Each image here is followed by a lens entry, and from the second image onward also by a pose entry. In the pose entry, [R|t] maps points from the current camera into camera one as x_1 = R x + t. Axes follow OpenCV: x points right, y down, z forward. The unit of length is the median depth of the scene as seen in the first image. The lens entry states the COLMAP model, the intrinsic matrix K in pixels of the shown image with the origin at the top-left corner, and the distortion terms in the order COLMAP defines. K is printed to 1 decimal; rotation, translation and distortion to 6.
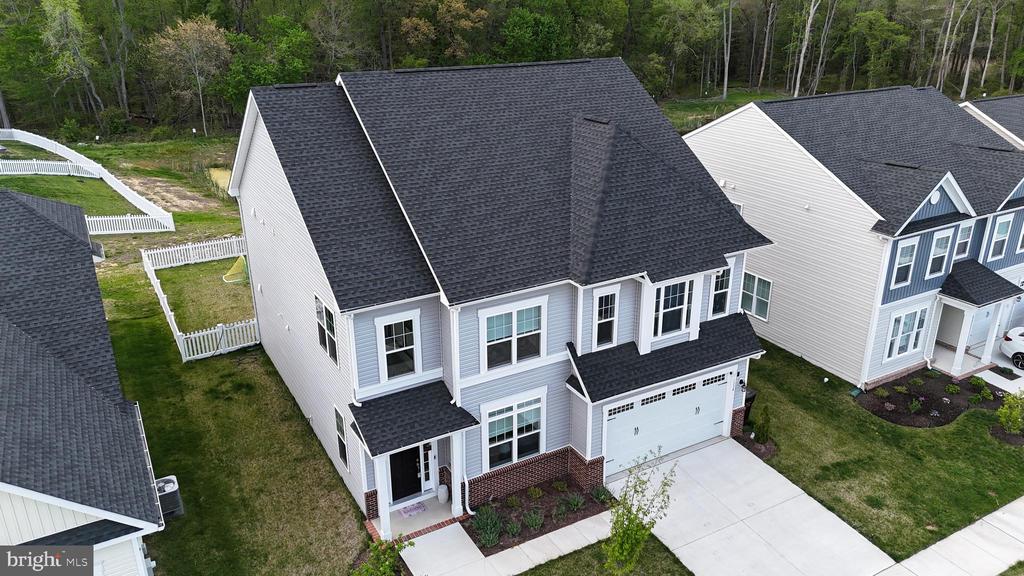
lens RADIAL K [[756.2, 0, 512.0], [0, 756.2, 288.0], [0, 0, 1]] dist [0.041412, -0.006039]
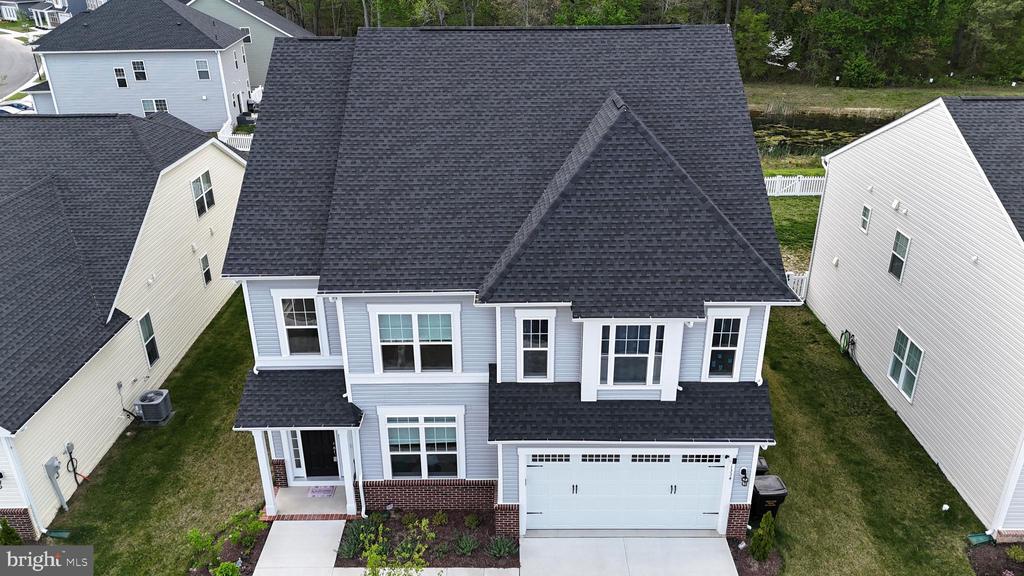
lens RADIAL K [[756.2, 0, 512.0], [0, 756.2, 288.0], [0, 0, 1]] dist [0.041412, -0.006039]
pose [[0.868015, 0.207003, -0.451330, 0.456274], [-0.180344, 0.978315, 0.101862, -0.100846], [0.462629, -0.007023, 0.886524, 0.258529]]
